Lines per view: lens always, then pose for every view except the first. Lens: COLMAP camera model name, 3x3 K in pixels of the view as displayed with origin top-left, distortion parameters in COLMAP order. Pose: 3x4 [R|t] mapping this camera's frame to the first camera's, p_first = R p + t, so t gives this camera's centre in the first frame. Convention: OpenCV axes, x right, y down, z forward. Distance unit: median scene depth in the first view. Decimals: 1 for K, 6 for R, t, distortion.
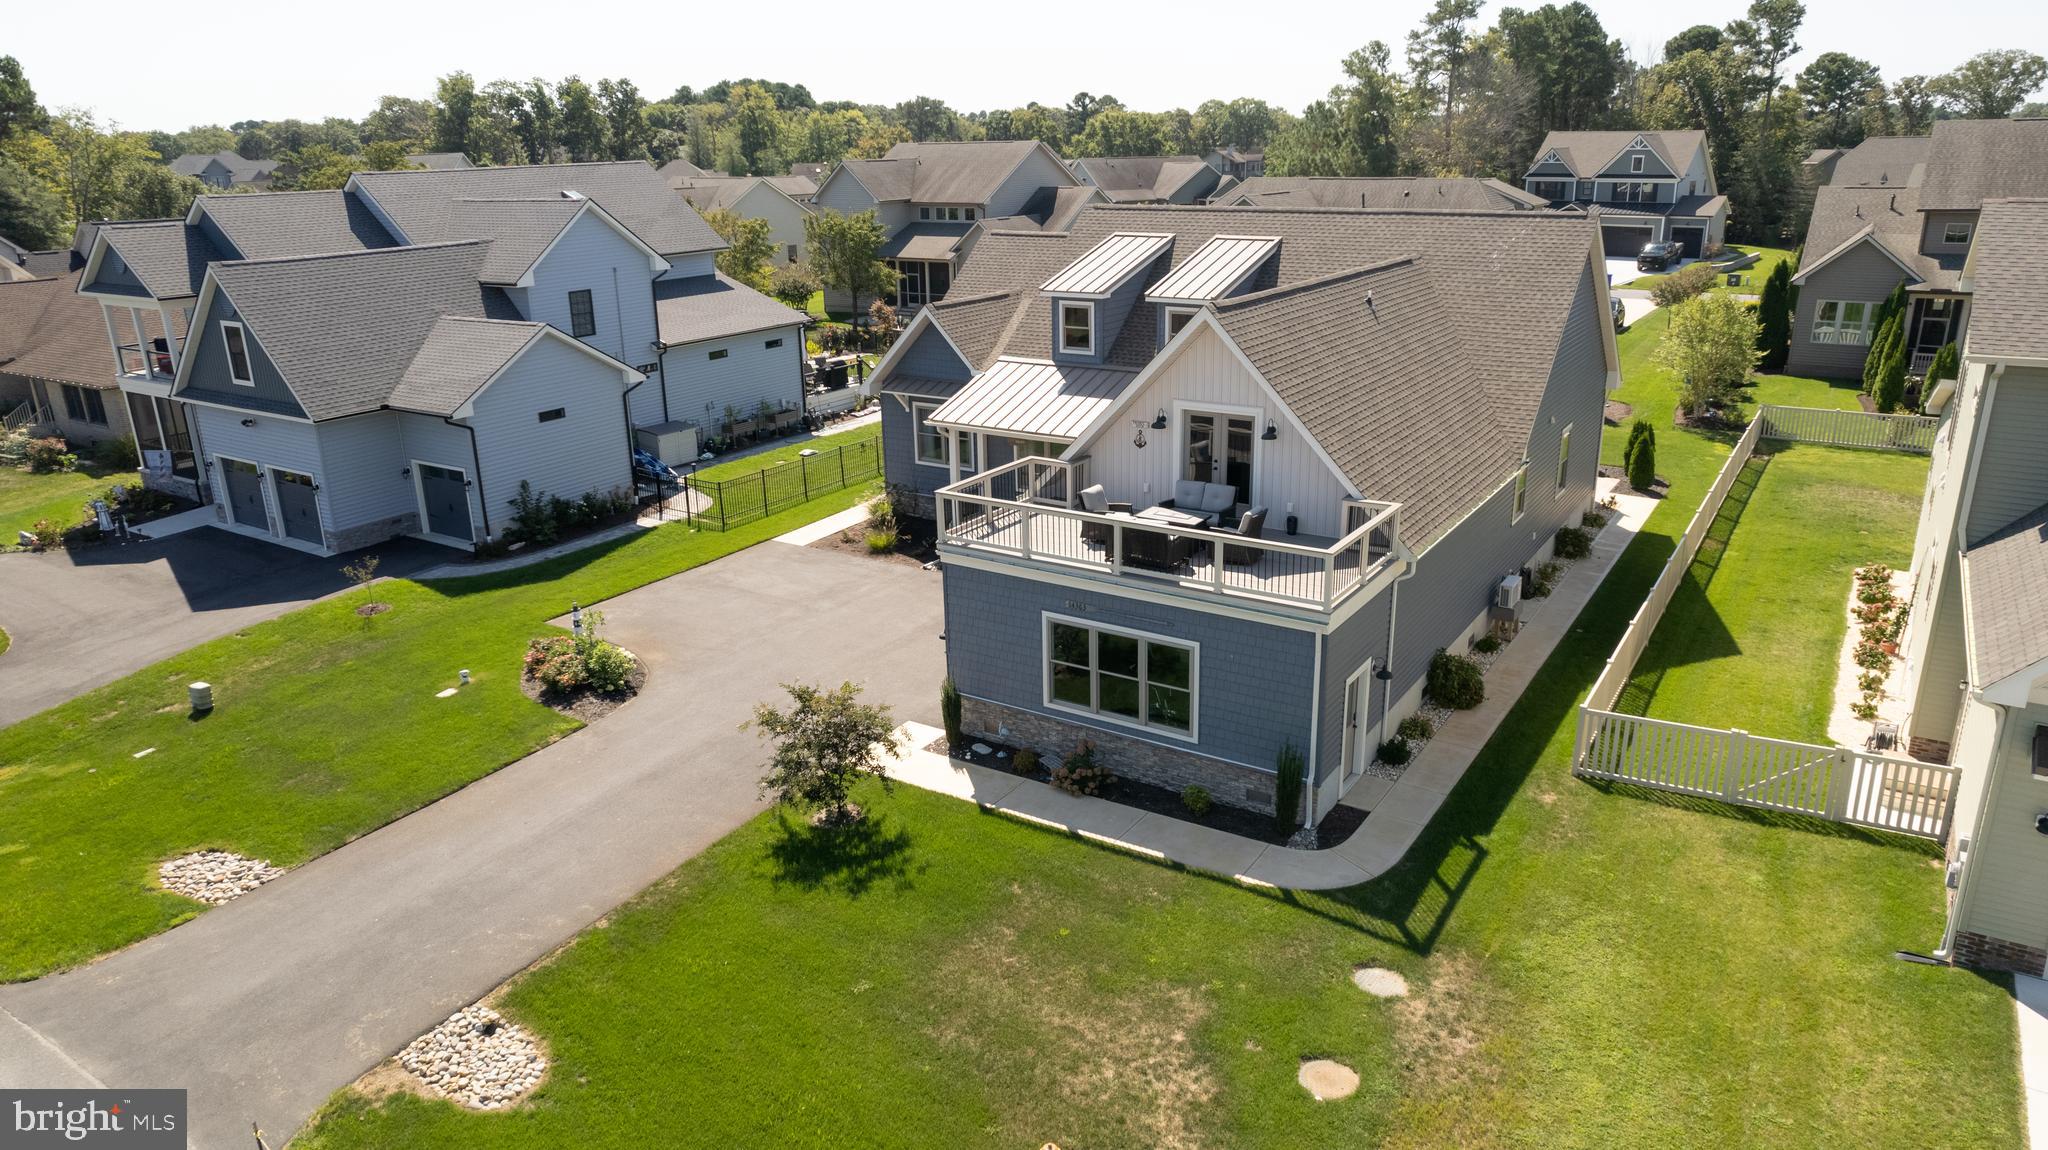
lens RADIAL K [[1332.8, 0, 1031.5], [0, 1332.8, 579.0], [0, 0, 1]] dist [-0.073844, 0.061744]
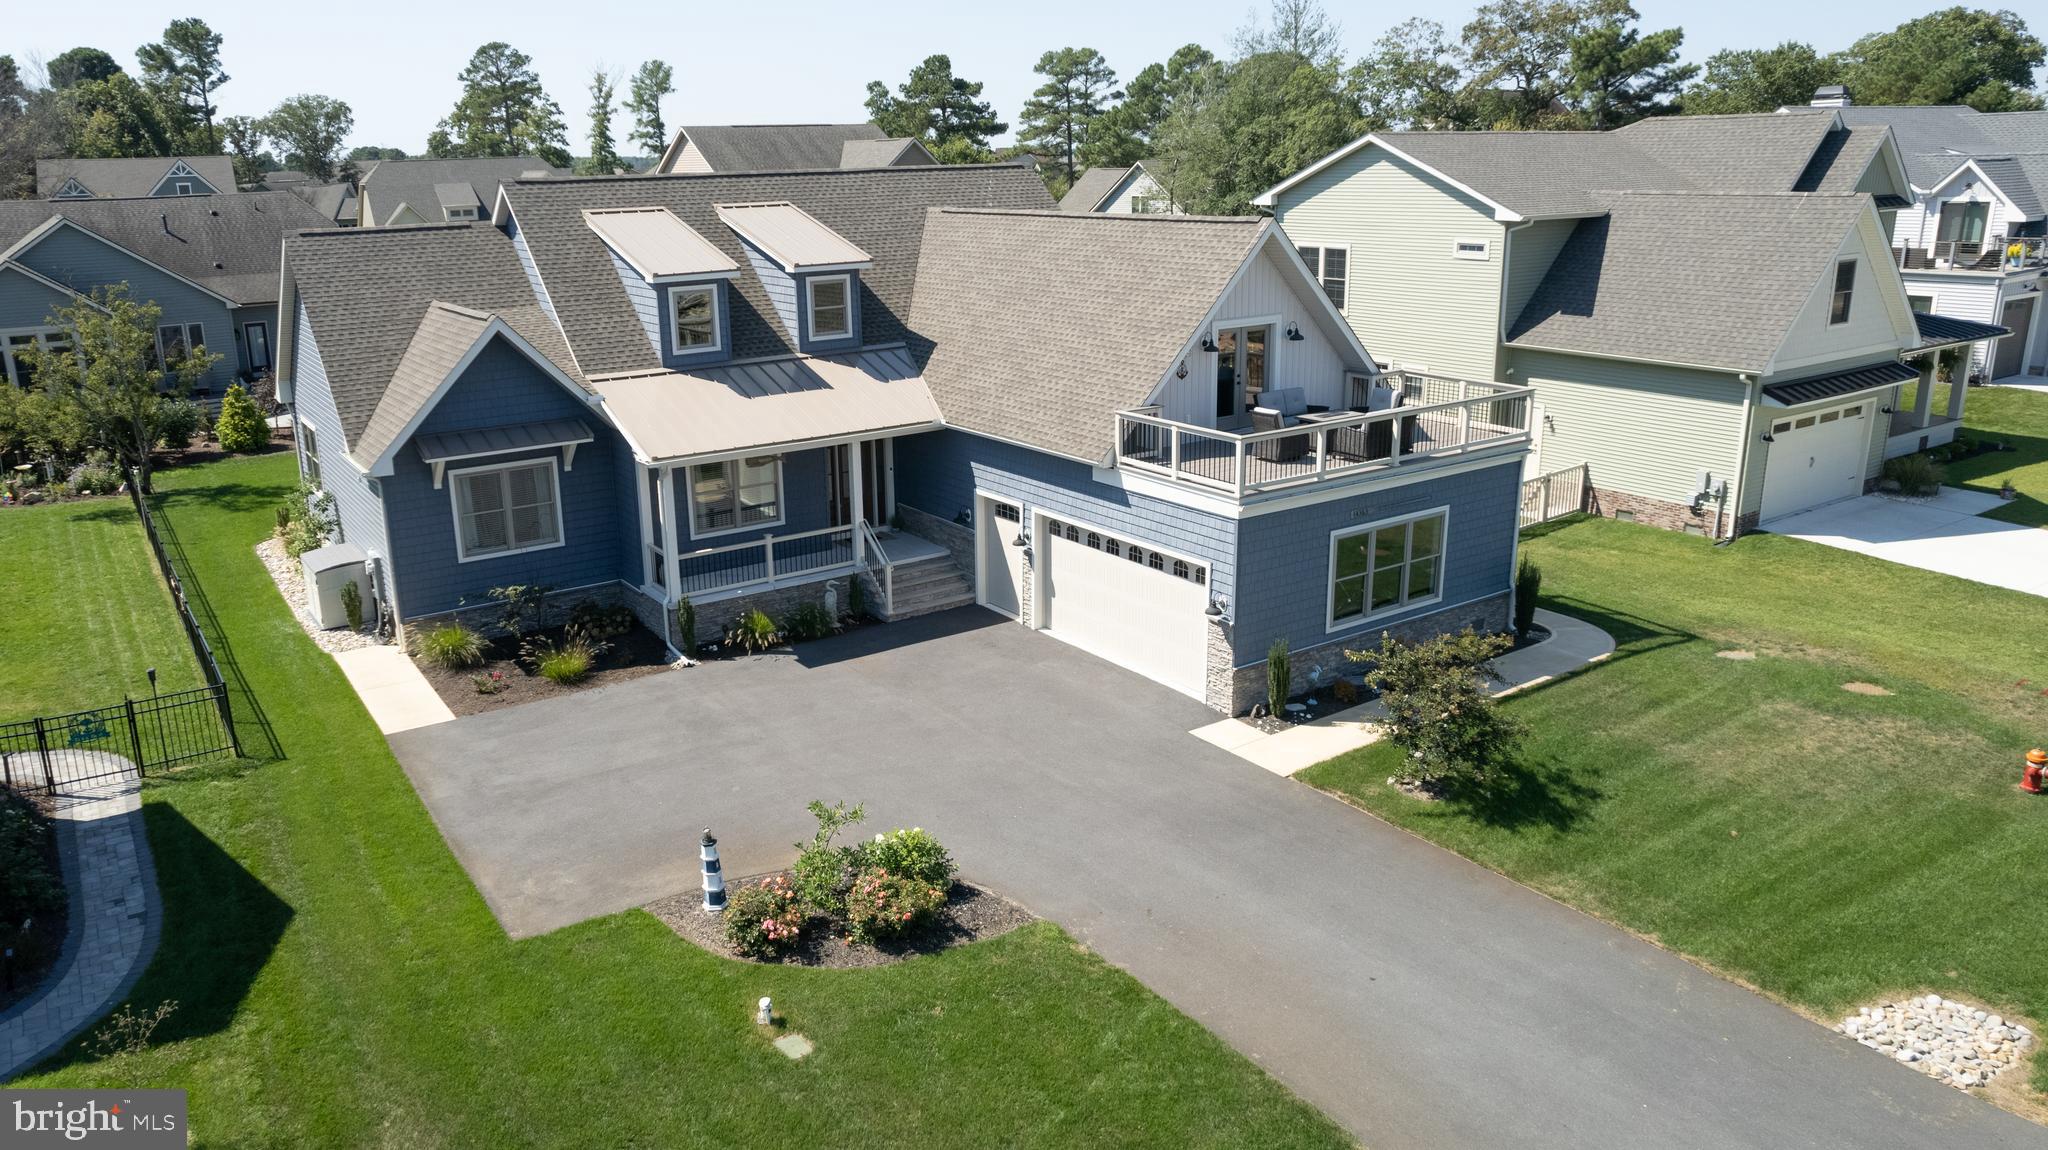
lens RADIAL K [[1410.4, 0, 978.0], [0, 1410.4, 570.3], [0, 0, 1]] dist [-0.041021, 0.002163]
pose [[0.391425, -0.247894, 0.886191, -0.881503], [0.303254, 0.943985, 0.130115, -0.140275], [-0.868806, 0.217811, 0.444674, 0.684158]]
